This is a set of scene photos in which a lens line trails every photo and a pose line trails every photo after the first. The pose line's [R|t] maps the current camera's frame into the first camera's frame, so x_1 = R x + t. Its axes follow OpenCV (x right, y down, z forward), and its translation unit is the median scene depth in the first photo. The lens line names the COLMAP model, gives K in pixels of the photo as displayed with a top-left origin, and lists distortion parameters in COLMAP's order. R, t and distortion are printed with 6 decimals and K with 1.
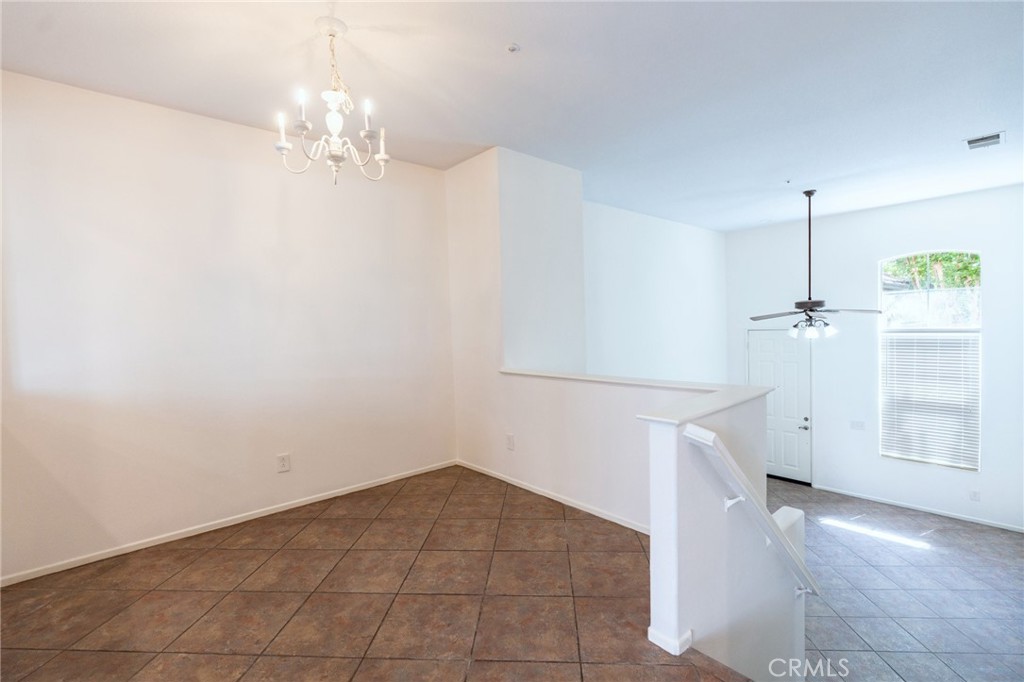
lens RADIAL K [[451.0, 0, 510.6], [0, 451.0, 339.4], [0, 0, 1]] dist [-0.014608, 0.005167]
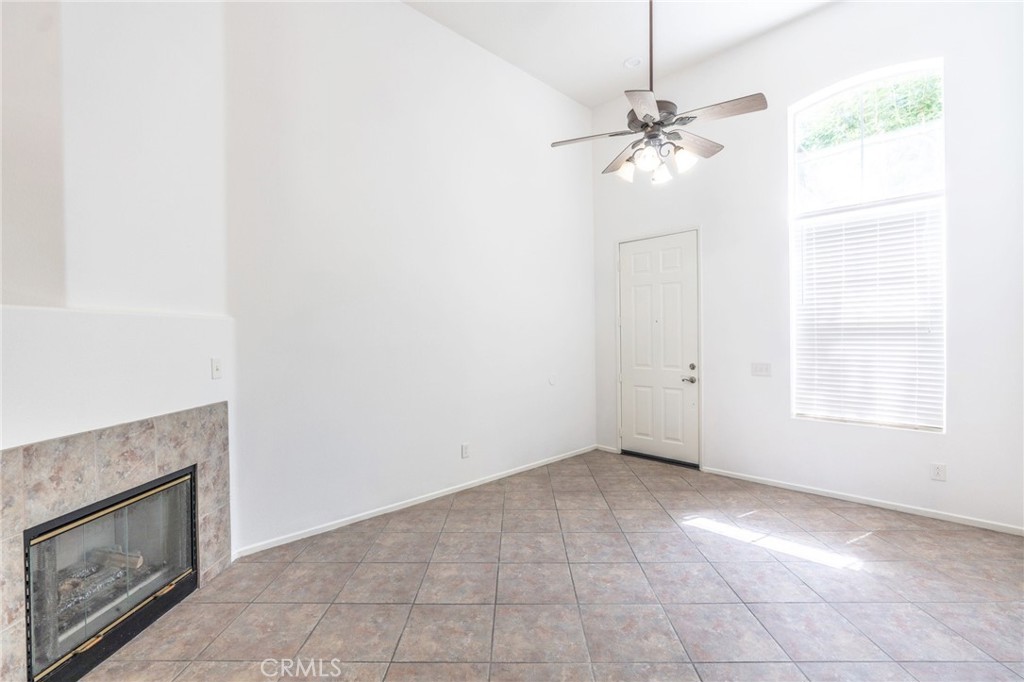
lens RADIAL K [[451.0, 0, 512.8], [0, 451.0, 339.1], [0, 0, 1]] dist [-0.014608, 0.005167]
pose [[0.998003, 0.021378, 0.059443, 0.469199], [-0.019493, 0.999295, -0.032101, 0.215943], [-0.060087, 0.030878, 0.997715, 0.467486]]
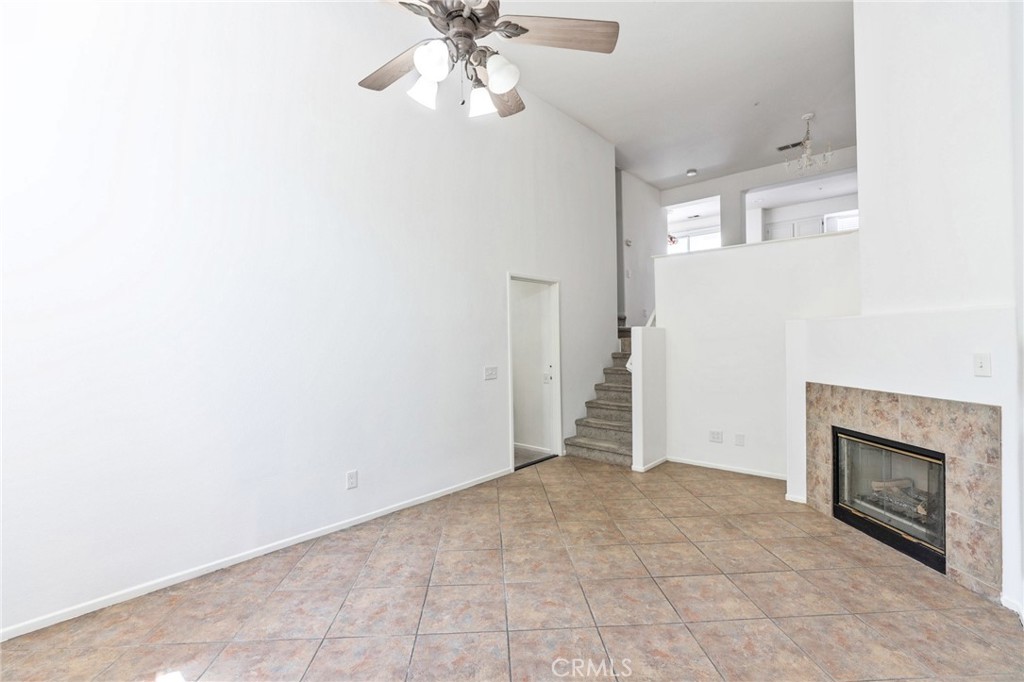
lens RADIAL K [[451.0, 0, 514.3], [0, 451.0, 339.5], [0, 0, 1]] dist [-0.014608, 0.005167]
pose [[-0.990391, 0.043585, -0.131246, 0.686058], [0.039012, 0.998545, 0.037220, 0.179060], [0.132677, 0.031742, -0.990651, 1.374719]]
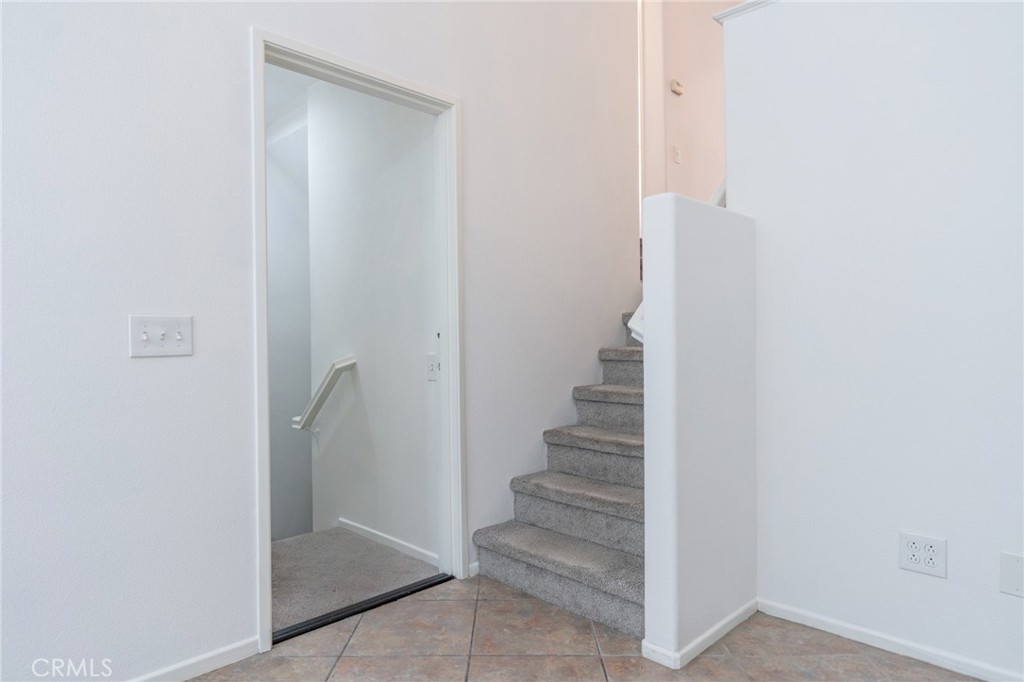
lens RADIAL K [[618.9, 0, 510.7], [0, 618.9, 337.6], [0, 0, 1]] dist [-0.004531, 0.000180]
pose [[-0.996827, 0.037804, -0.070041, 0.446904], [0.035346, 0.998726, 0.036005, 0.267476], [0.071313, 0.033415, -0.996894, 0.894396]]
